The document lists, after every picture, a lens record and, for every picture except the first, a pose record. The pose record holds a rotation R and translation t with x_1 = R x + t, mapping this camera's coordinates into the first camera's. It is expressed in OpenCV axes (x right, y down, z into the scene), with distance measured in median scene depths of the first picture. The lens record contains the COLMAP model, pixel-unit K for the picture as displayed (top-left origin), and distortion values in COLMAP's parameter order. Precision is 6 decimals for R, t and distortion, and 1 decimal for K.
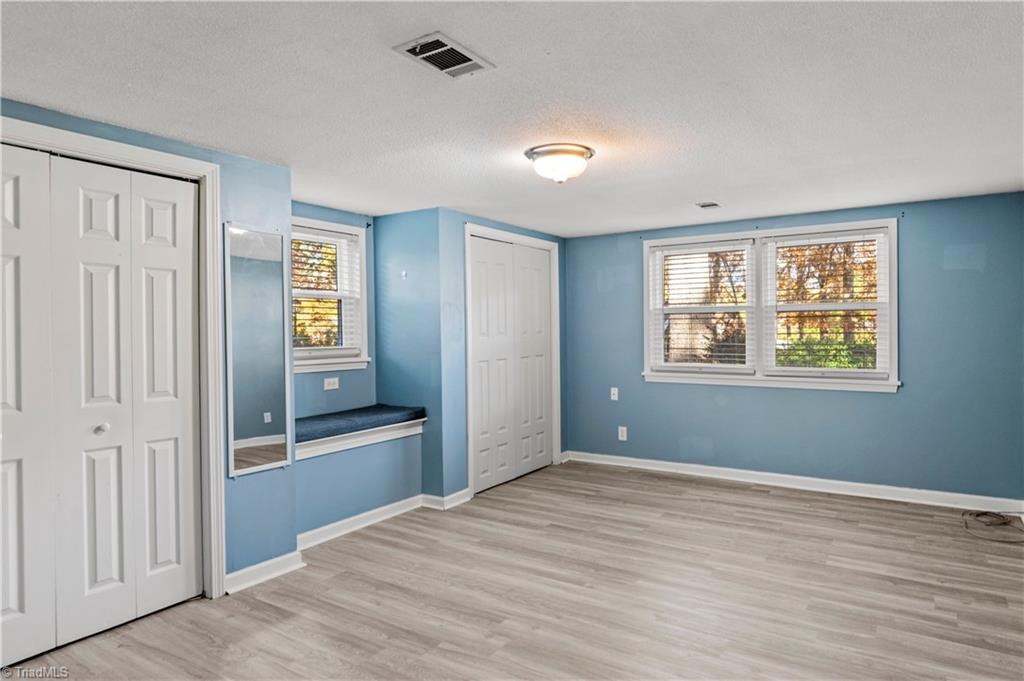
lens RADIAL K [[596.9, 0, 547.5], [0, 596.9, 329.9], [0, 0, 1]] dist [-0.003559, -0.000018]
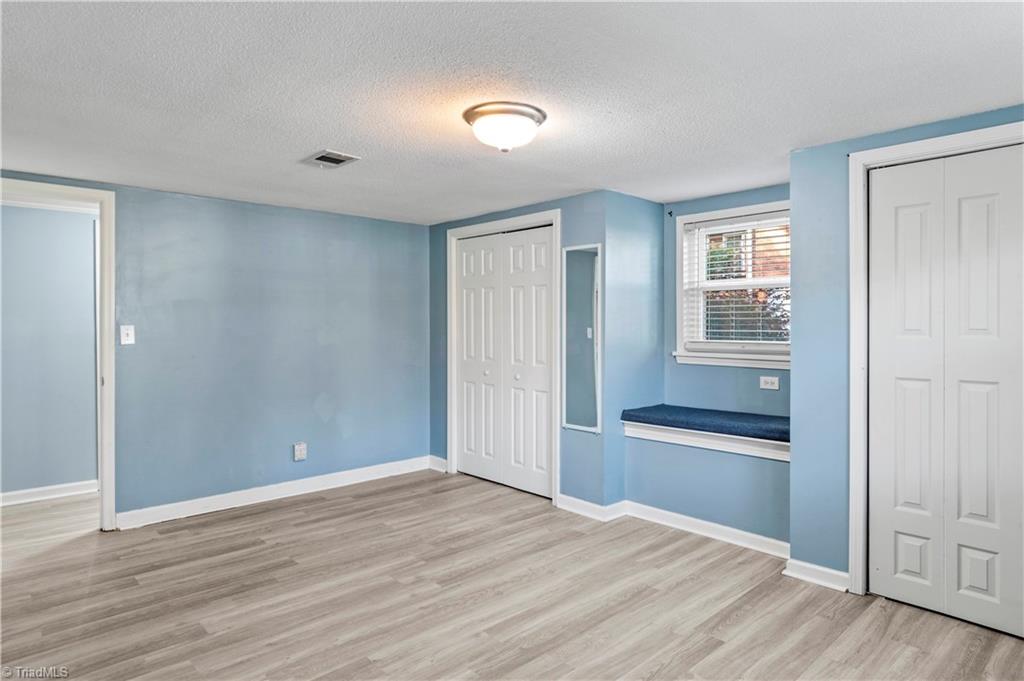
lens RADIAL K [[596.9, 0, 547.5], [0, 596.9, 329.9], [0, 0, 1]] dist [-0.003559, -0.000018]
pose [[-0.227695, 0.020307, -0.973521, 0.734186], [0.003914, 0.999794, 0.019940, -0.010563], [0.973725, 0.000730, -0.227727, 1.107170]]
